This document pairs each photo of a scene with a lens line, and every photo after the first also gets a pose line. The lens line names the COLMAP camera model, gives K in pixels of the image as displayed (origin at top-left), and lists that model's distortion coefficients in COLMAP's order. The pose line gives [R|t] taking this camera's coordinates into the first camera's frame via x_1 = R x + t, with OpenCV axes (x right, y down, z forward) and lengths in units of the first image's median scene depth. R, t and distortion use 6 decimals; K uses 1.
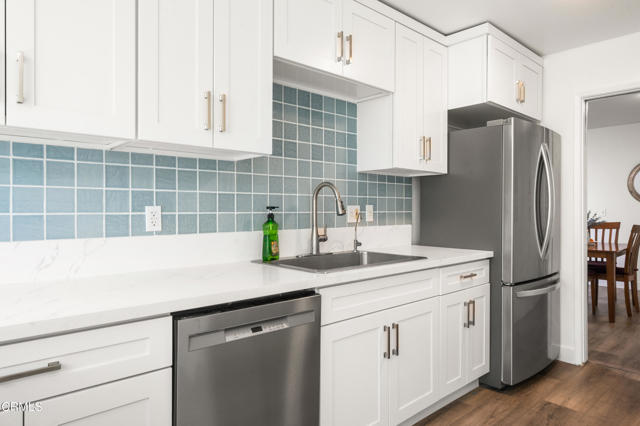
lens RADIAL K [[414.1, 0, 317.4], [0, 414.1, 210.3], [0, 0, 1]] dist [0.002082, -0.000173]
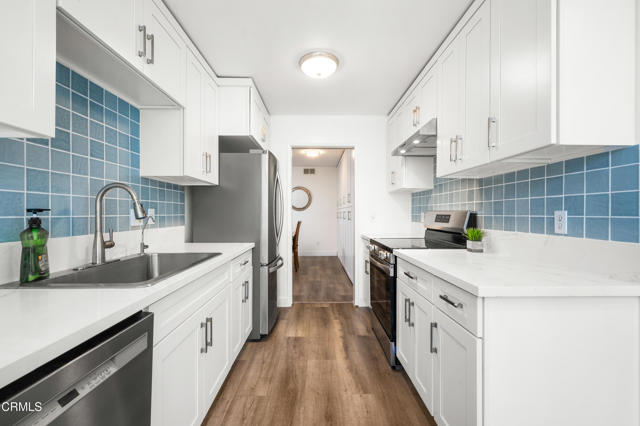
lens RADIAL K [[267.7, 0, 322.1], [0, 267.7, 212.3], [0, 0, 1]] dist [0.003928, -0.000855]
pose [[0.655058, 0.002957, 0.755573, -0.117740], [0.000464, 0.999991, -0.004316, -0.000243], [-0.755579, 0.003178, 0.655050, 0.242974]]
